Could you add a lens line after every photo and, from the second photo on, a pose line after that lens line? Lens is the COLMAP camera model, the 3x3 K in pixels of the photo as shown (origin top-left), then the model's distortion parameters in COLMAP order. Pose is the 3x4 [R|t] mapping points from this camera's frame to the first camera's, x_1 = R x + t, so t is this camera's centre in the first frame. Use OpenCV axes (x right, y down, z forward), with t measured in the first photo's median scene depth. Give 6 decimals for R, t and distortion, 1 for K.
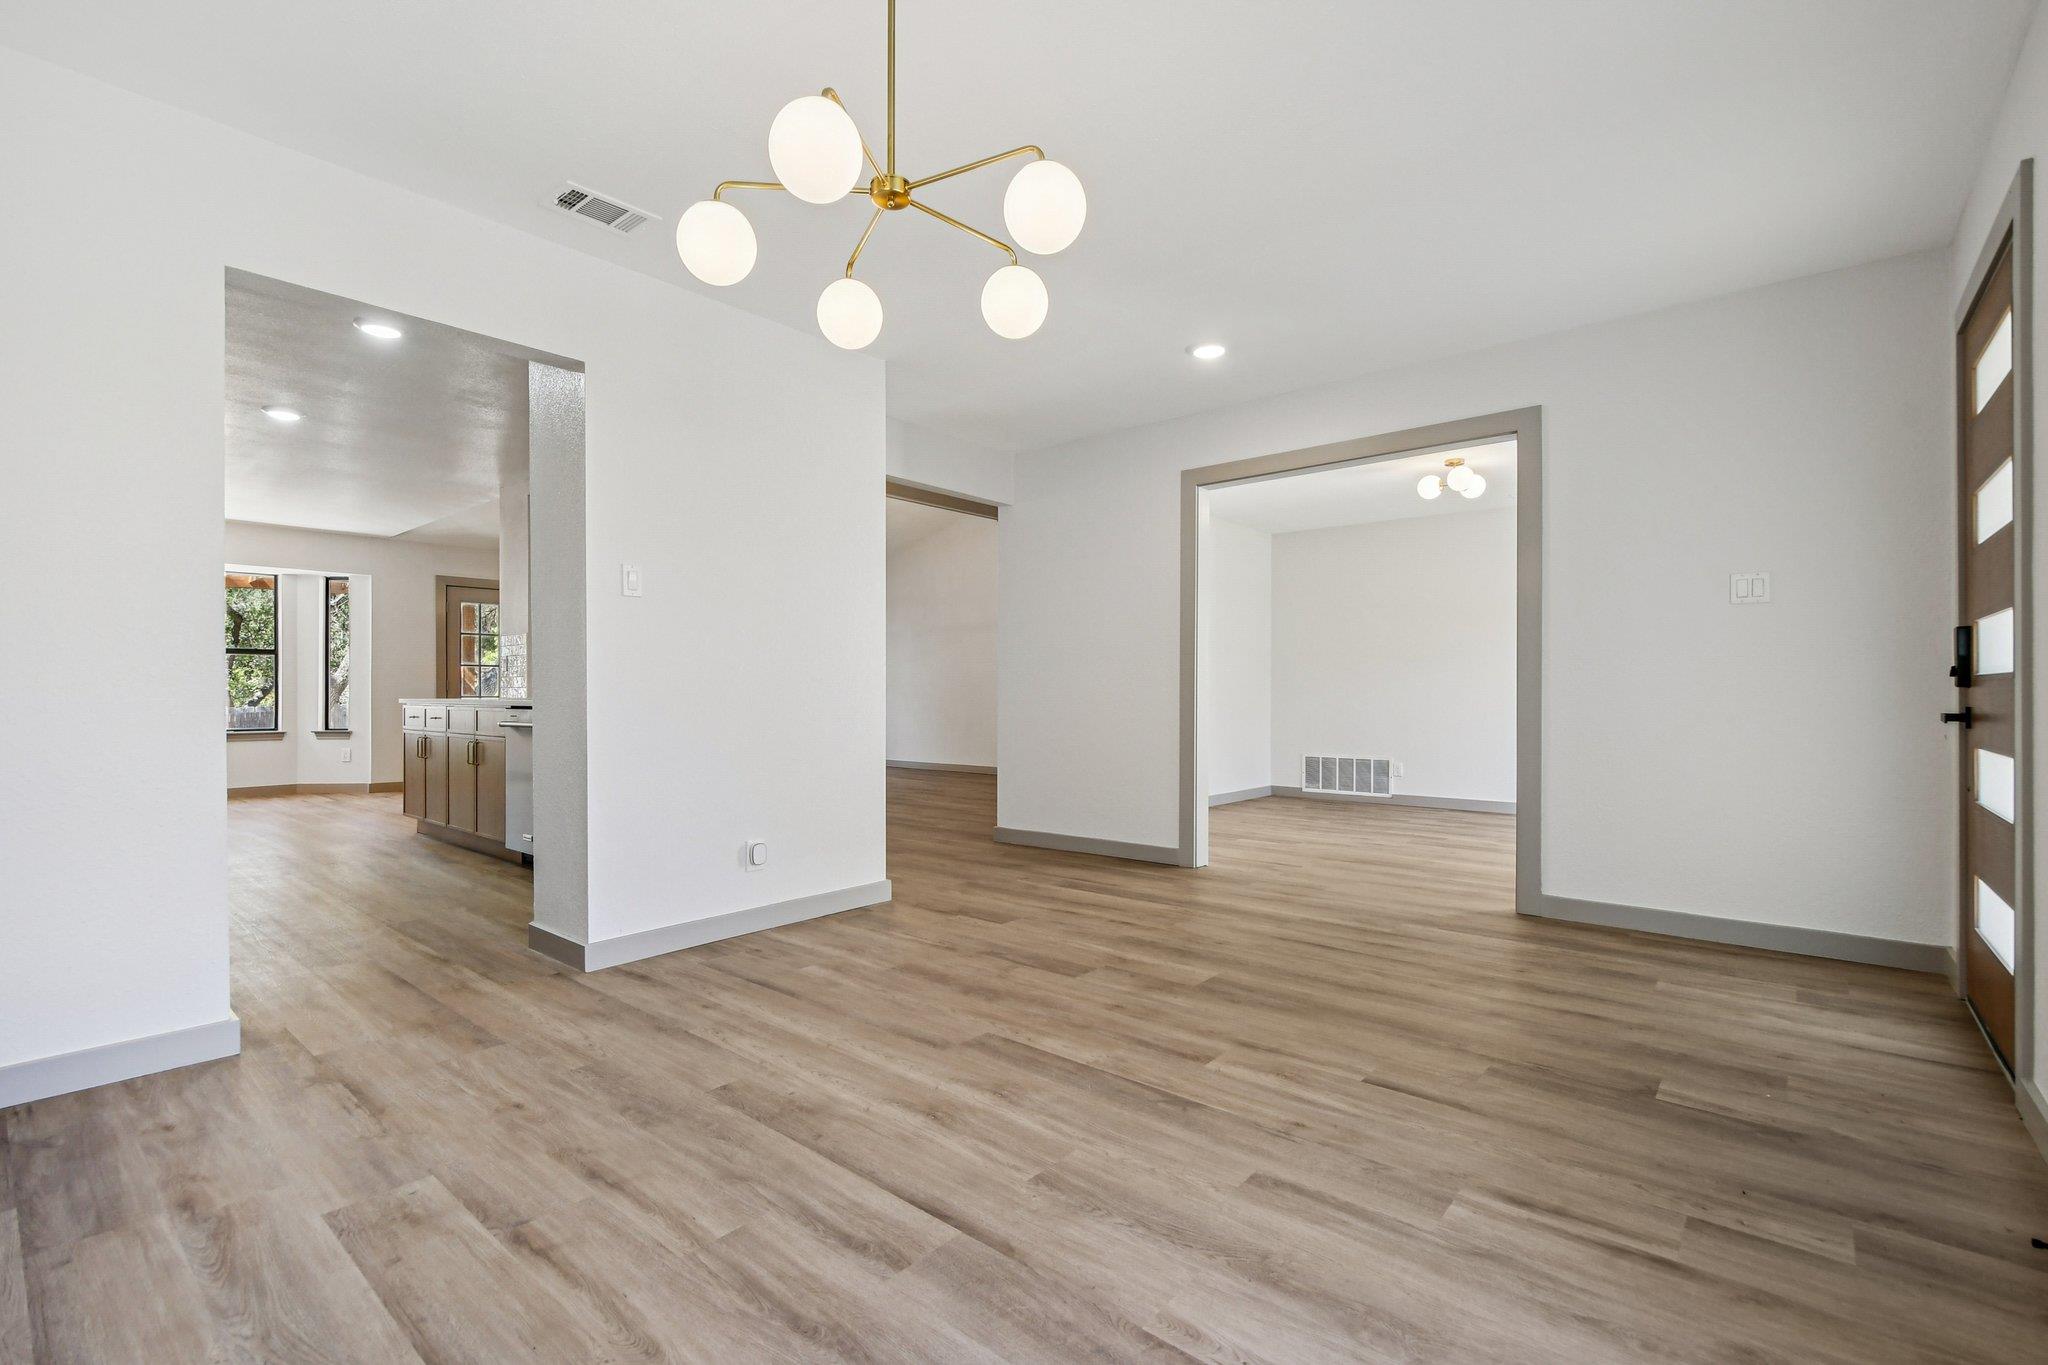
lens RADIAL K [[912.0, 0, 1009.4], [0, 912.0, 710.7], [0, 0, 1]] dist [-0.002625, -0.000288]
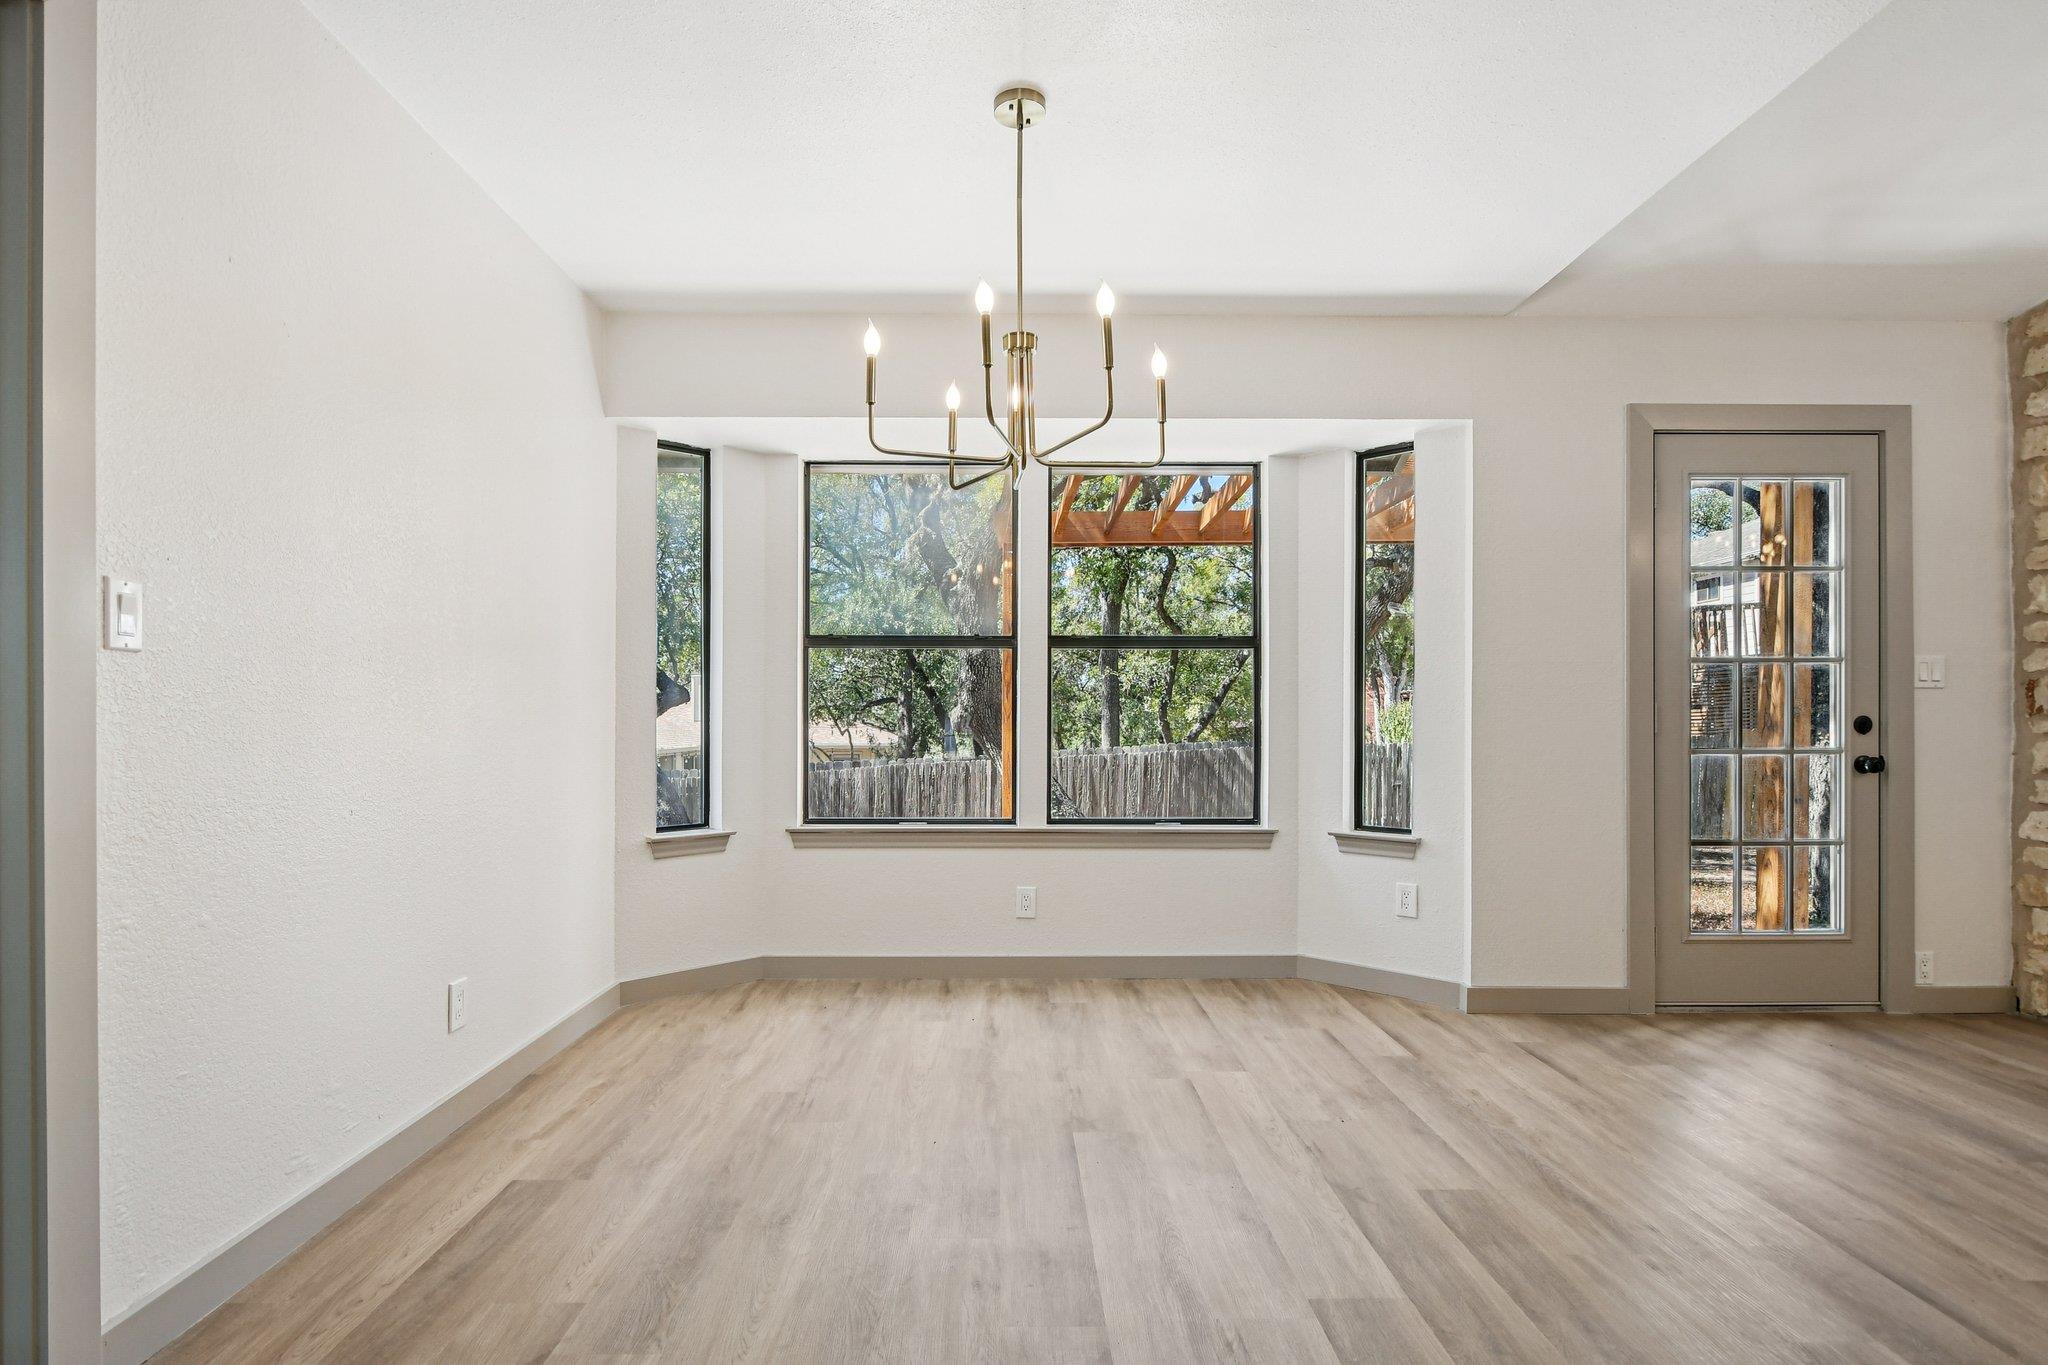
lens RADIAL K [[1061.8, 0, 1013.9], [0, 1061.8, 719.3], [0, 0, 1]] dist [0.003249, -0.007324]
pose [[0.657929, -0.005148, -0.753063, -0.500604], [-0.006946, 0.999893, -0.012903, -0.021312], [0.753048, 0.013720, 0.657822, 0.580206]]
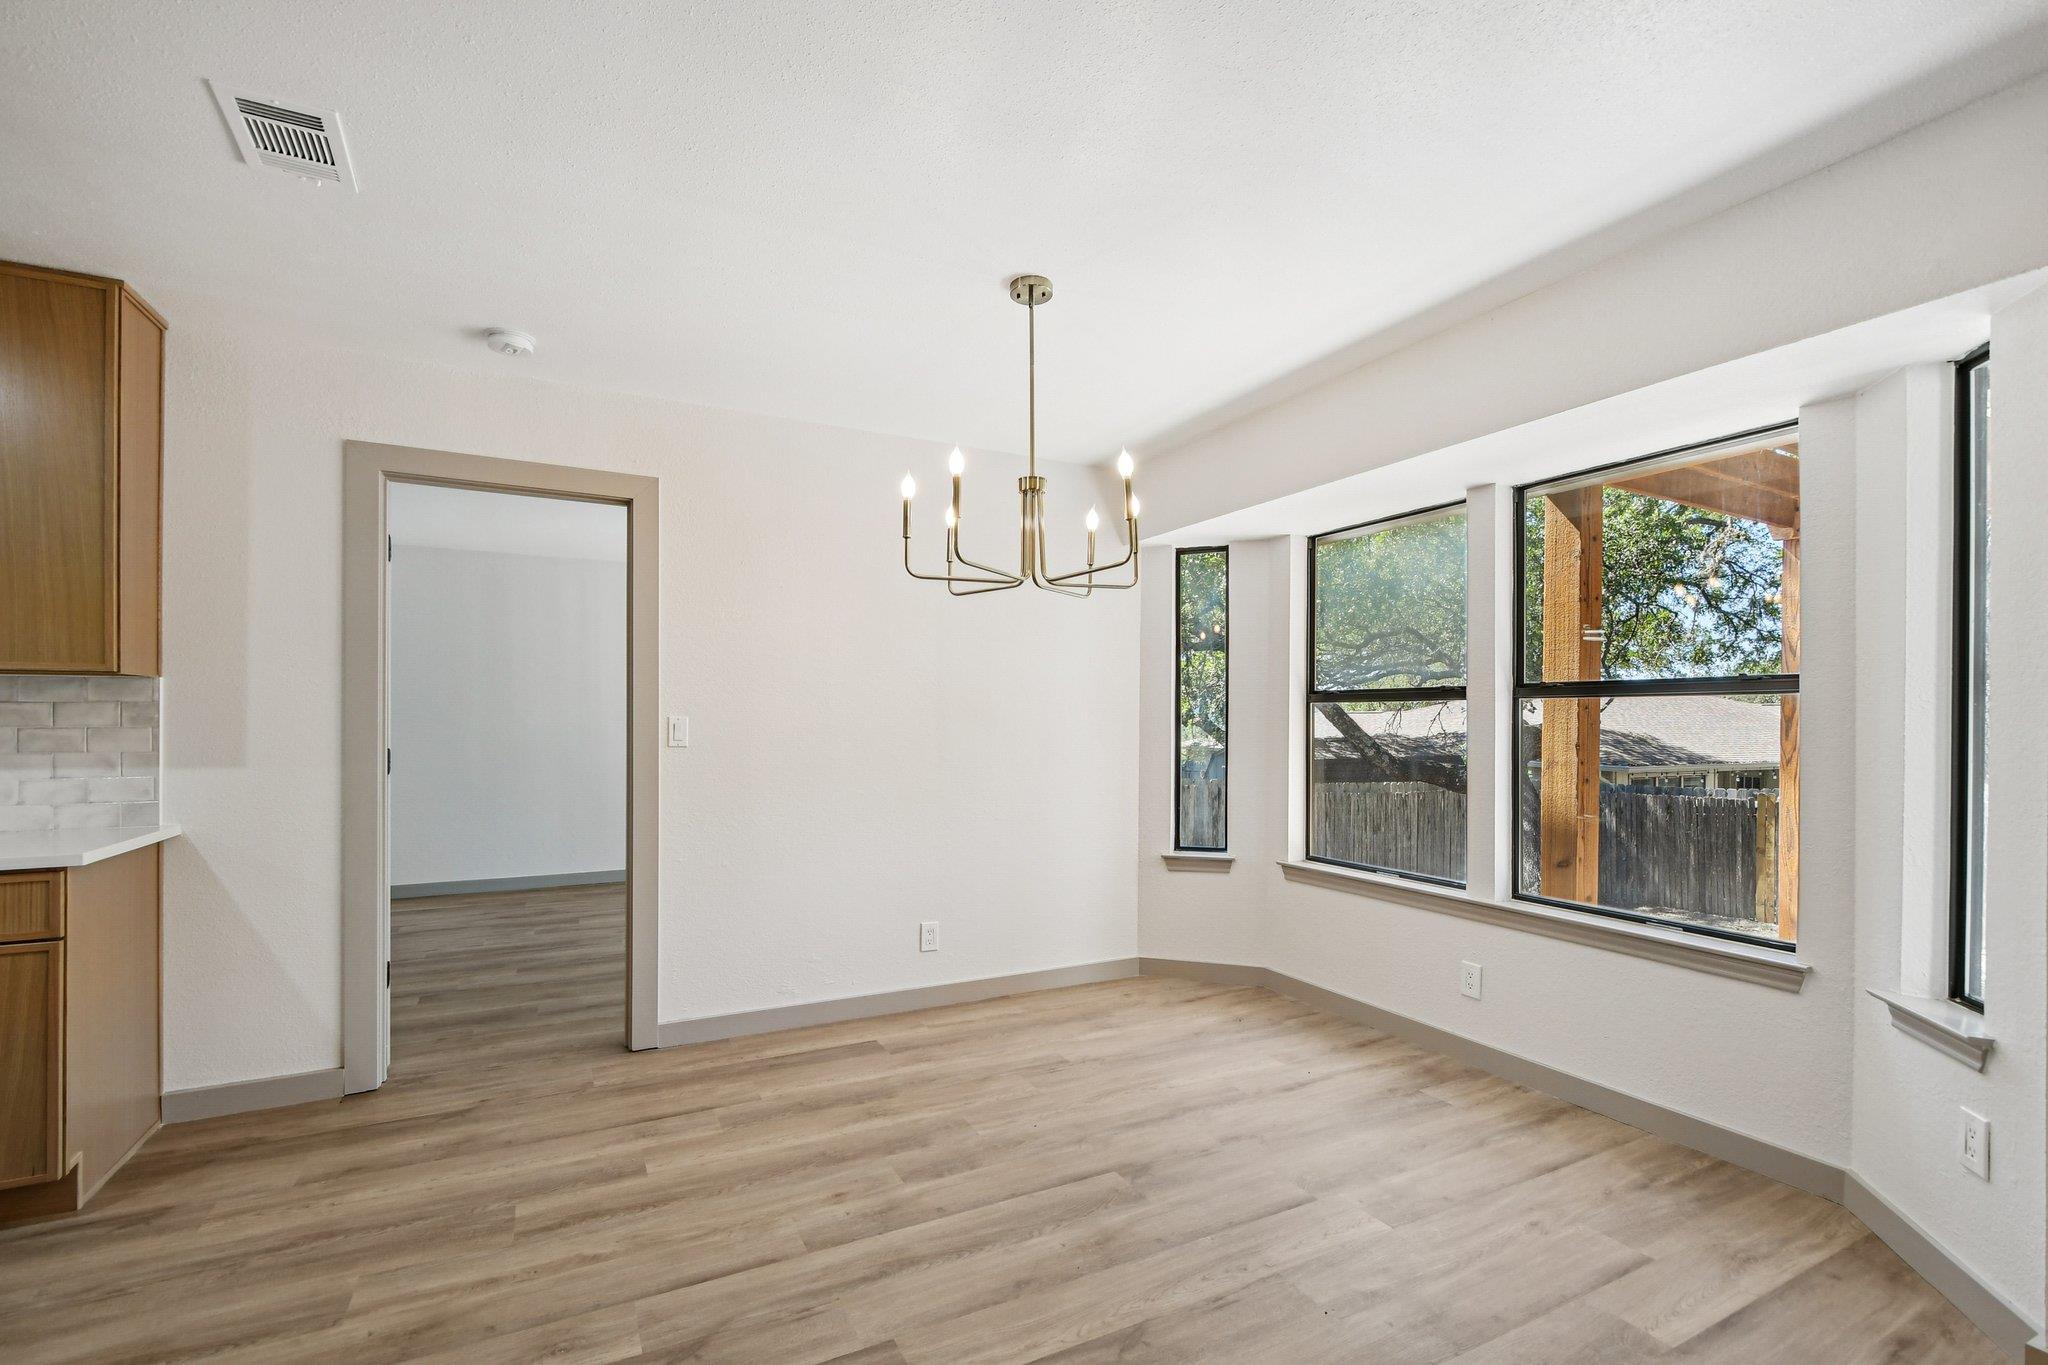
lens RADIAL K [[901.5, 0, 1015.3], [0, 901.5, 718.2], [0, 0, 1]] dist [0.000479, -0.000992]
pose [[-0.380759, -0.007968, -0.924640, -0.442210], [-0.016529, 0.999862, -0.001810, -0.049359], [0.924527, 0.014595, -0.380838, 0.872009]]
